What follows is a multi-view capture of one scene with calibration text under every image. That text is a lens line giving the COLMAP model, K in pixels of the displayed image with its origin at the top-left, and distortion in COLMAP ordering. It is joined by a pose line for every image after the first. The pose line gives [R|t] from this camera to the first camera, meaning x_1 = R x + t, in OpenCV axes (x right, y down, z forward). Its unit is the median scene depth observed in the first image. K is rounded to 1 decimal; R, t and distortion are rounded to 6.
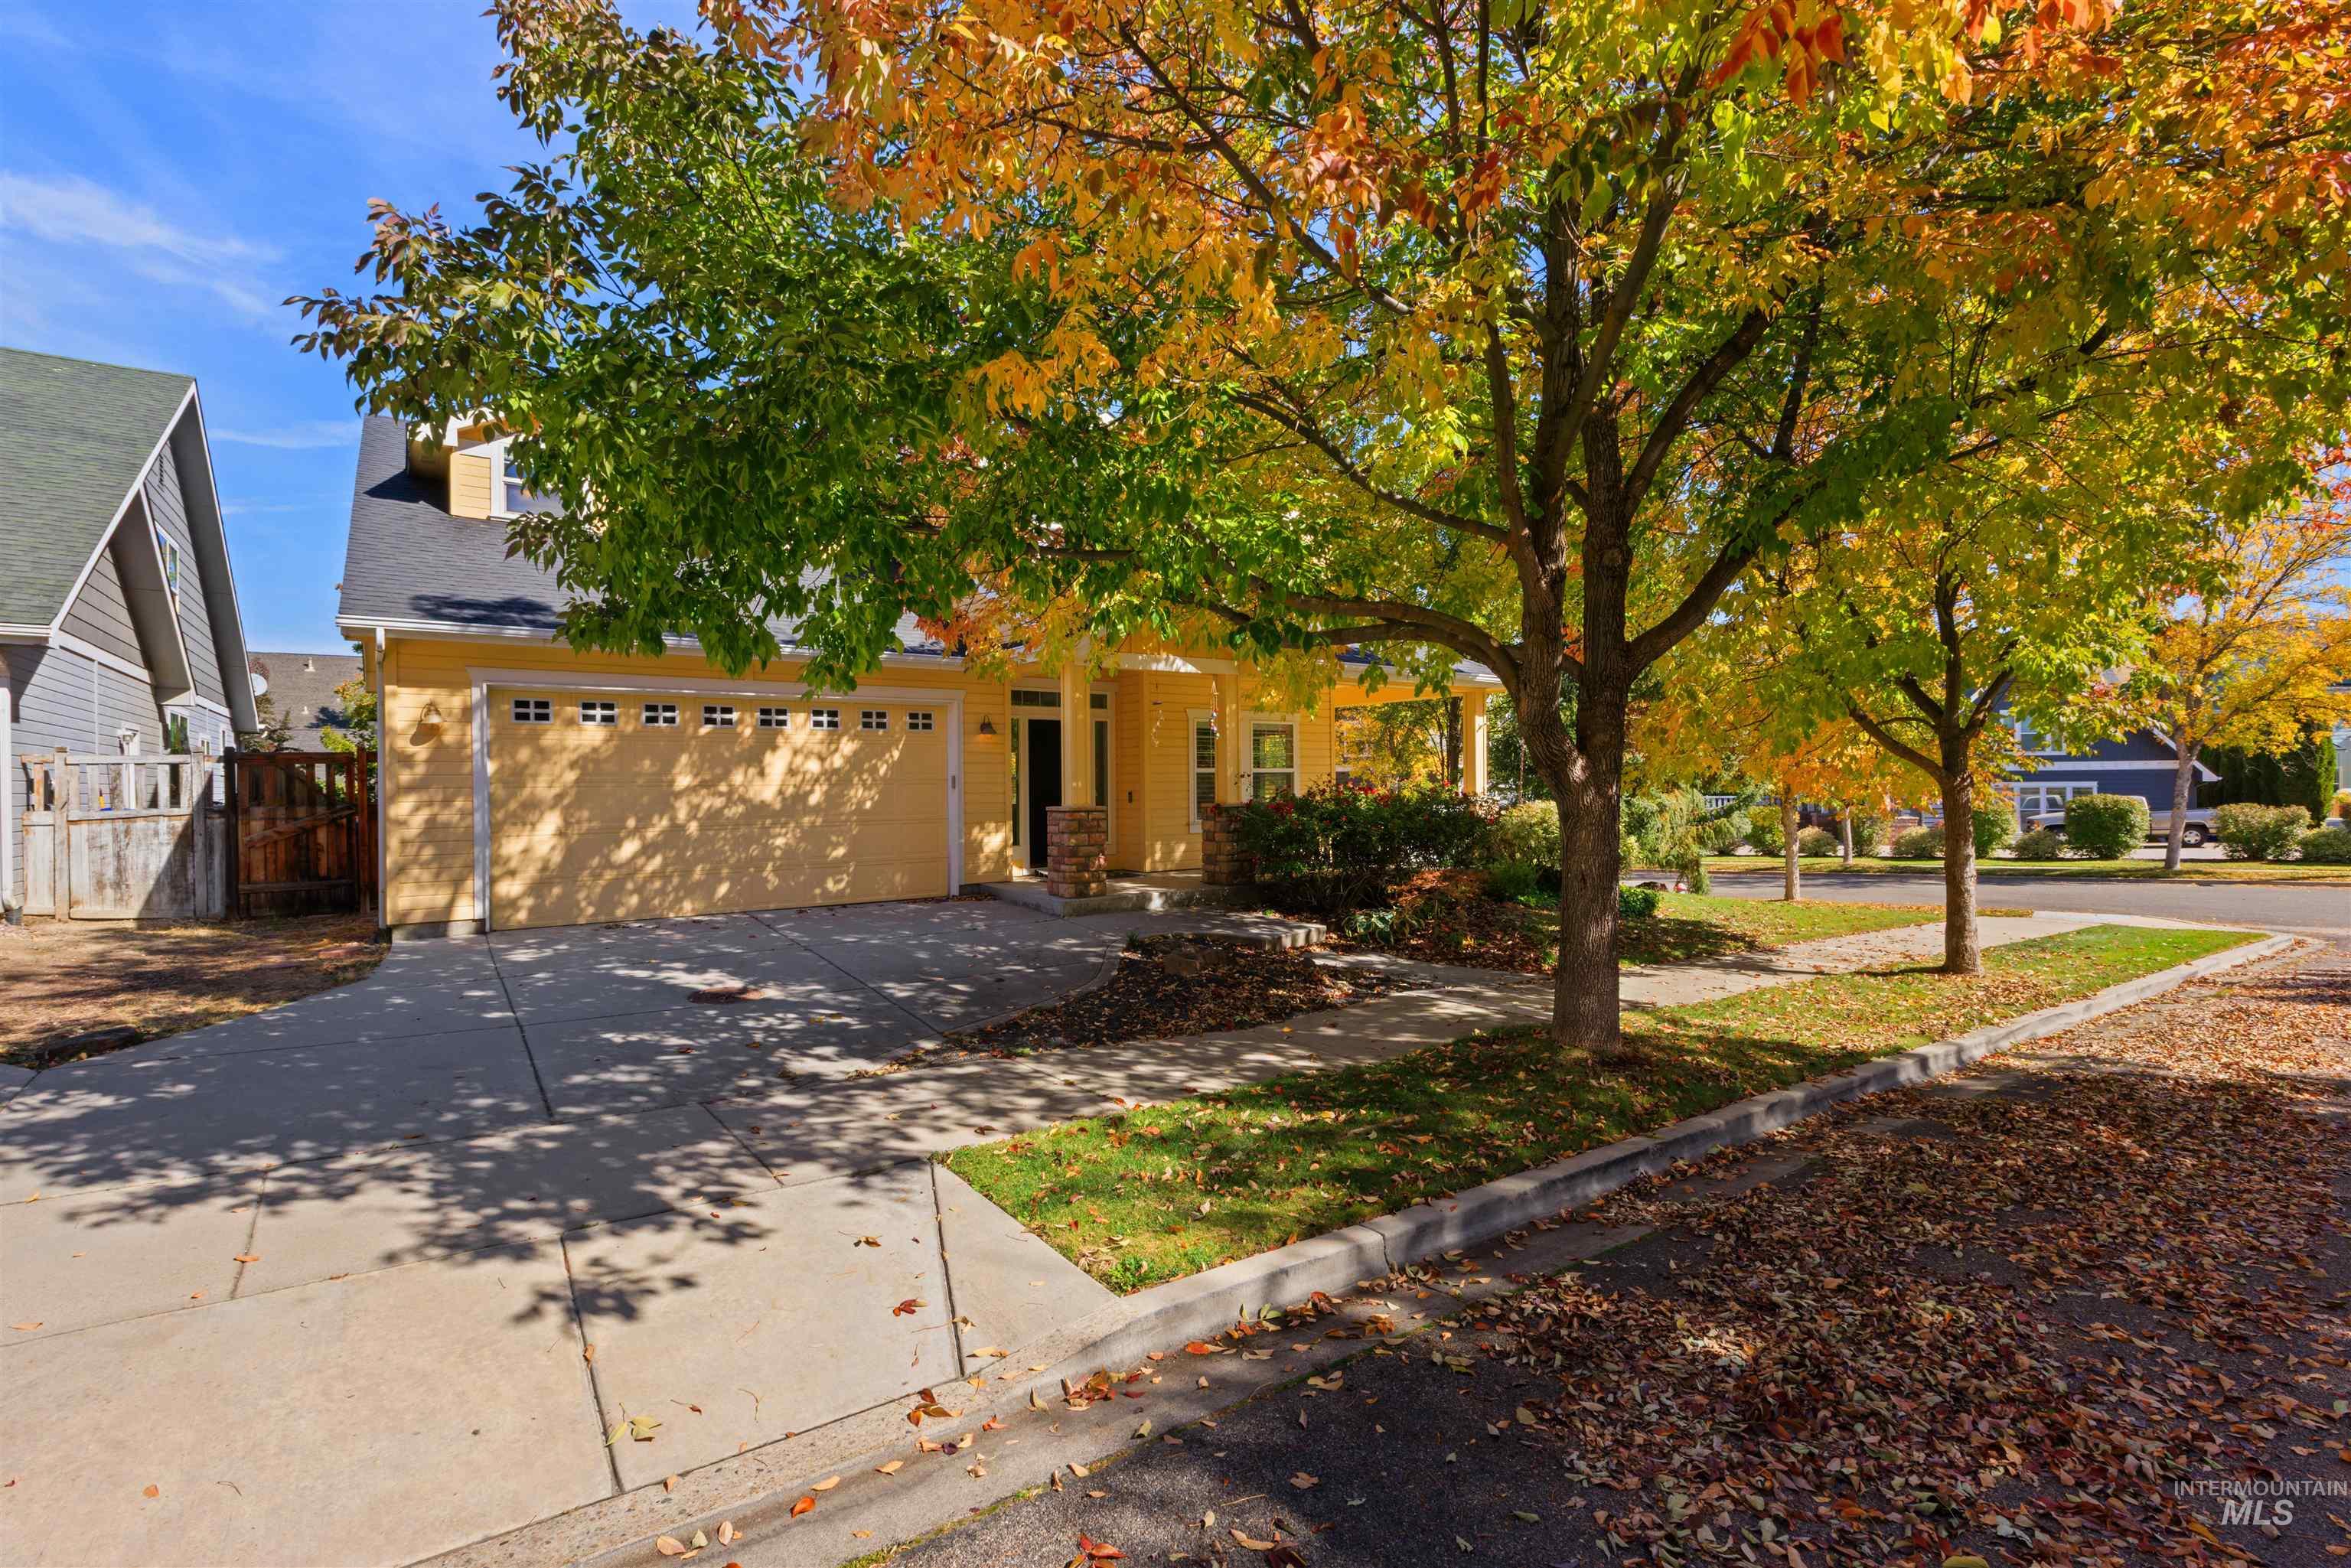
lens RADIAL K [[1076.3, 0, 1165.2], [0, 1076.3, 771.7], [0, 0, 1]] dist [-0.002262, -0.000092]
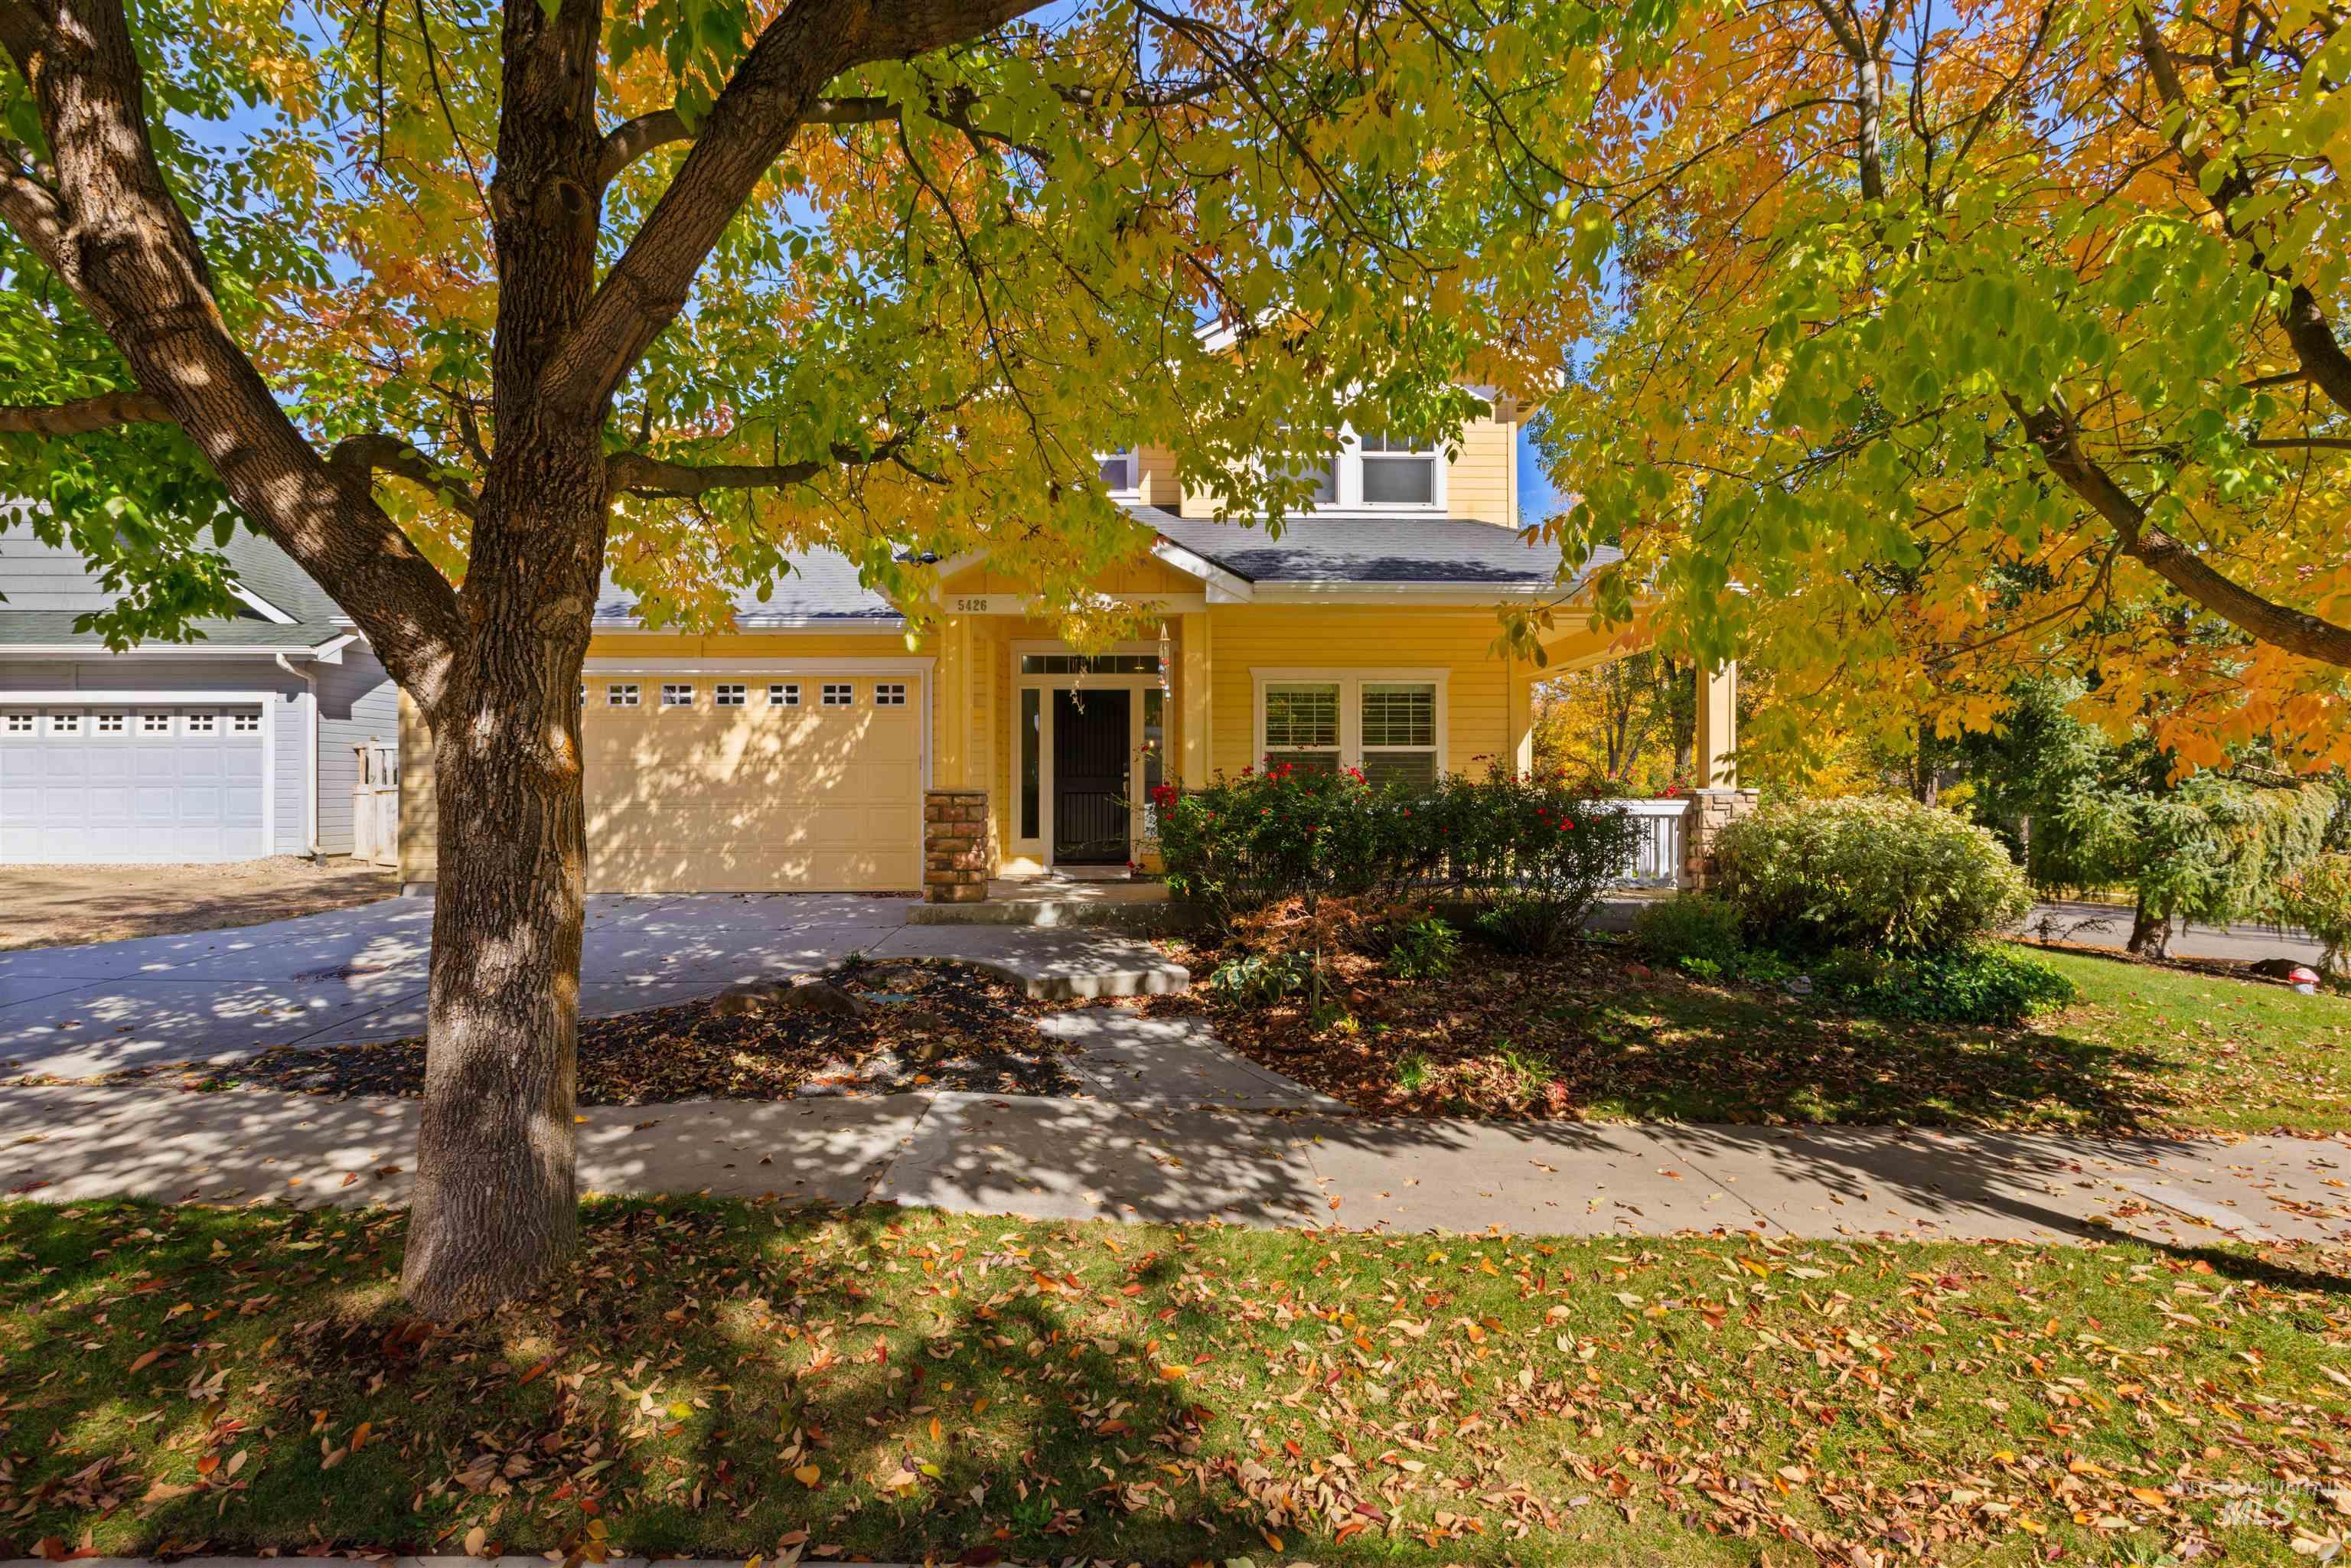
lens RADIAL K [[1076.3, 0, 1081.4], [0, 1076.3, 775.3], [0, 0, 1]] dist [-0.002262, -0.000092]
pose [[0.830494, 0.007628, -0.556976, 0.441975], [0.000477, 0.999896, 0.014406, 0.008573], [0.557028, -0.012229, 0.830404, 0.365841]]
